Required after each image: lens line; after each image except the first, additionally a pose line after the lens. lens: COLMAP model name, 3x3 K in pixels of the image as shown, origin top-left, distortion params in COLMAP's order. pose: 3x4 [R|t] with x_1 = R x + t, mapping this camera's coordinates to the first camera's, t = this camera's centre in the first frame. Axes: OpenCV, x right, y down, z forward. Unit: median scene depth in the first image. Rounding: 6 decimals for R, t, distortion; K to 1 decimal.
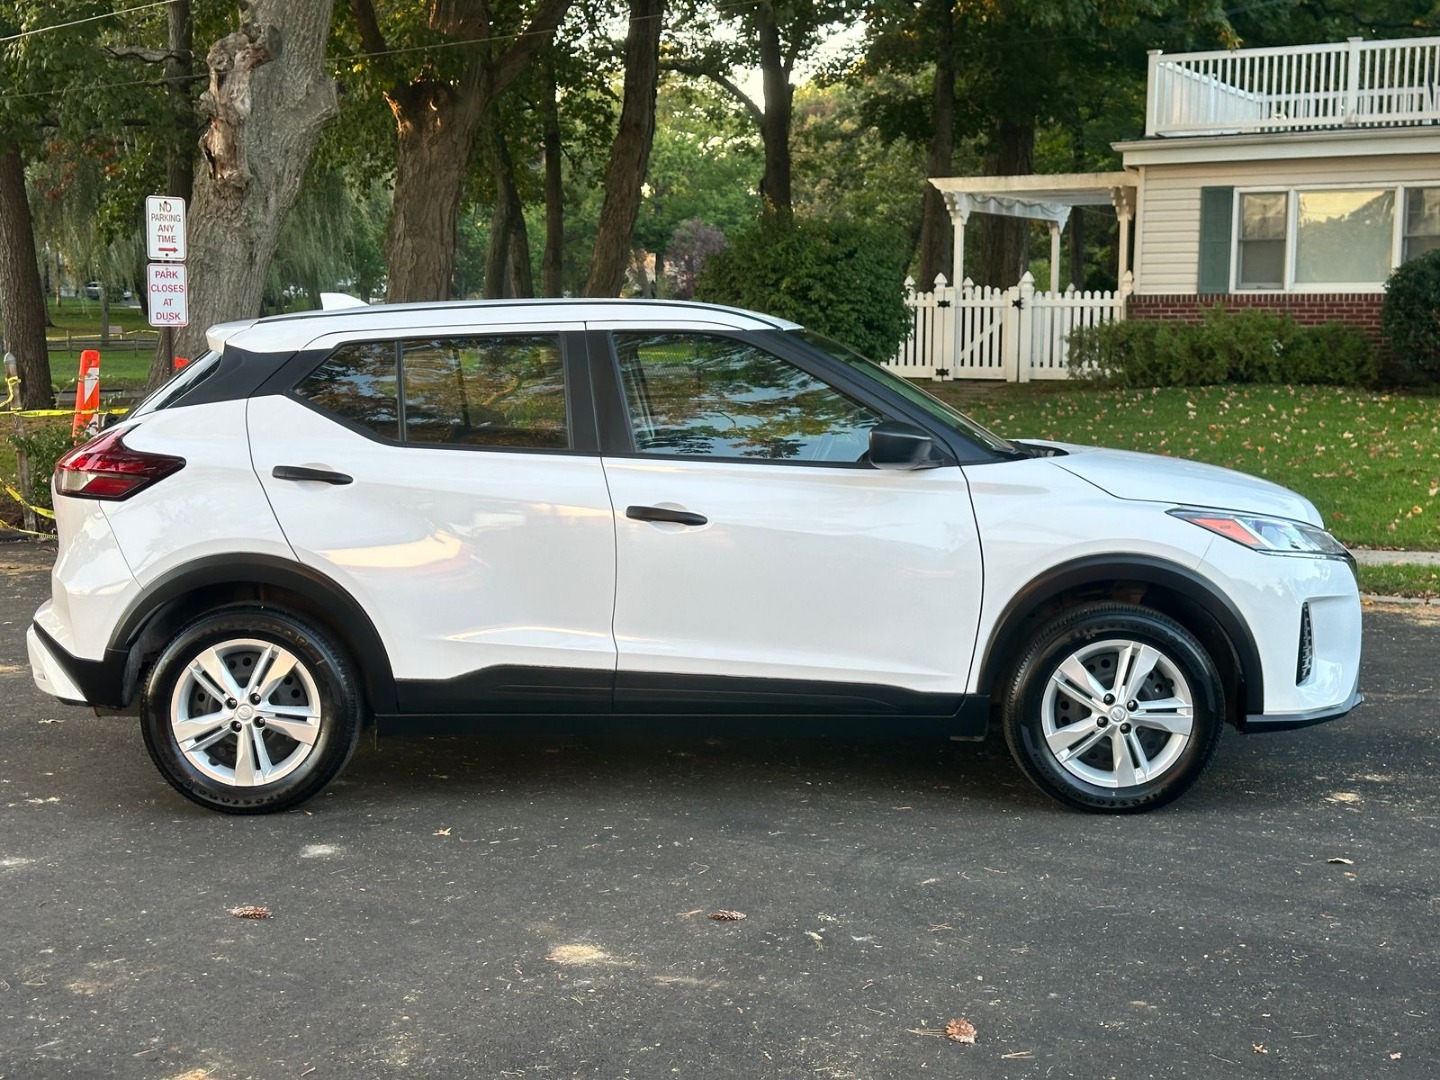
lens RADIAL K [[2057.9, 0, 720.0], [0, 2057.9, 540.0], [0, 0, 1]] dist [0.242592, -0.602388]
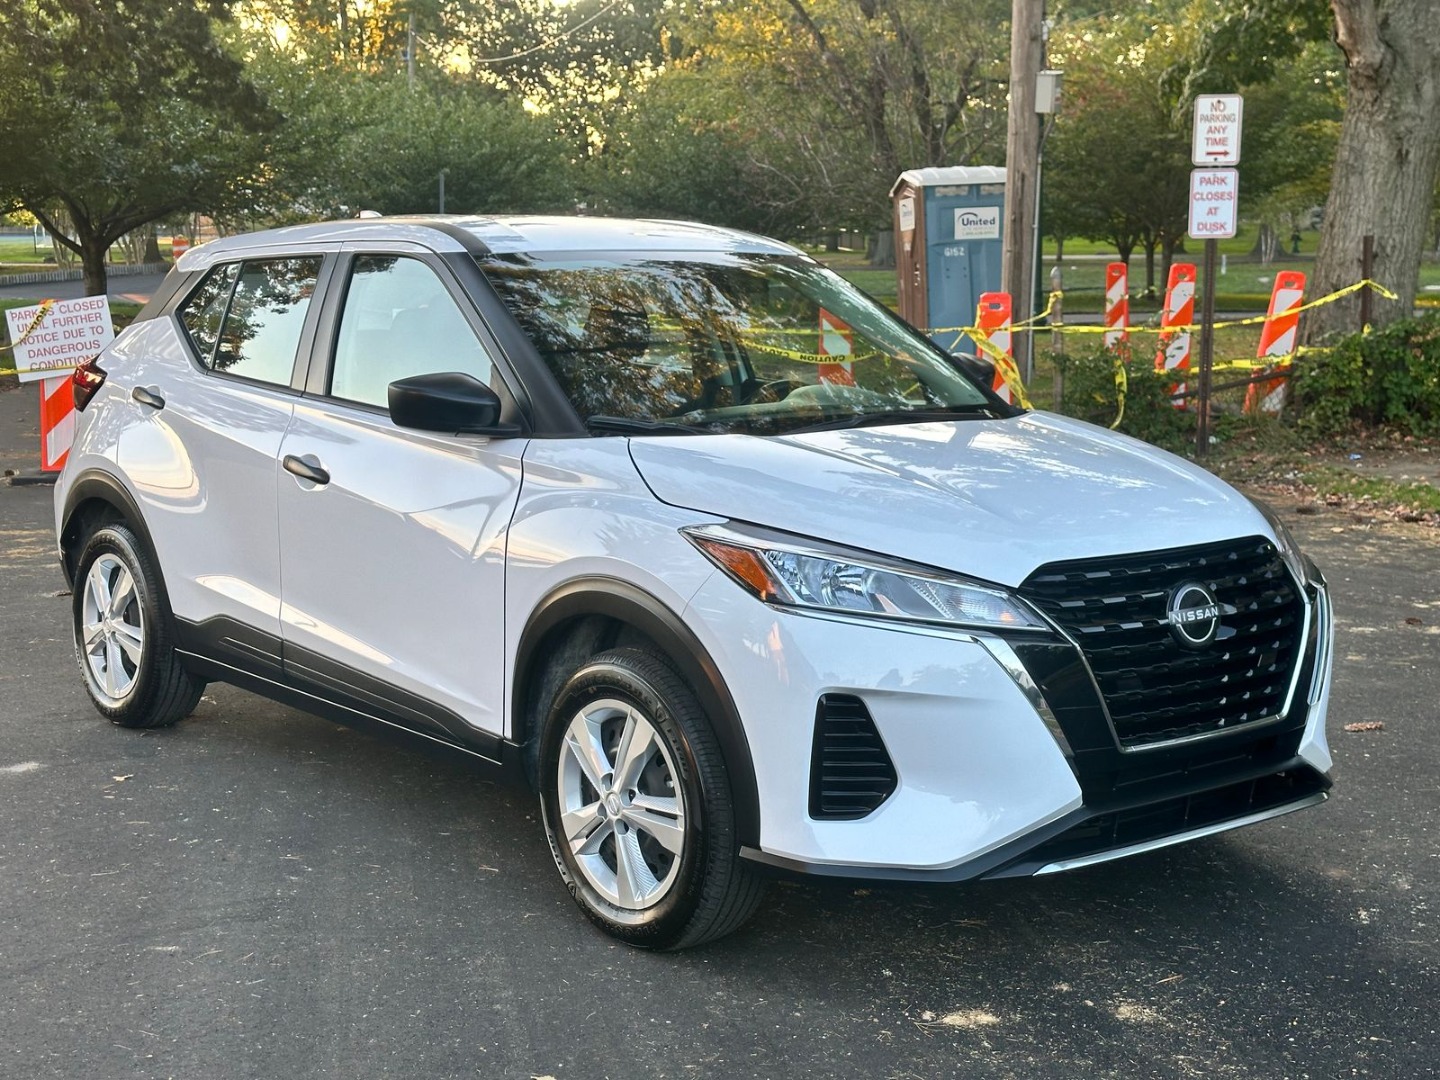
lens RADIAL K [[2057.9, 0, 720.0], [0, 2057.9, 540.0], [0, 0, 1]] dist [0.242592, -0.602388]
pose [[0.626855, 0.114512, -0.770675, 0.325921], [-0.078793, 0.993387, 0.083515, -0.029714], [0.775141, 0.008372, 0.631733, 0.251629]]
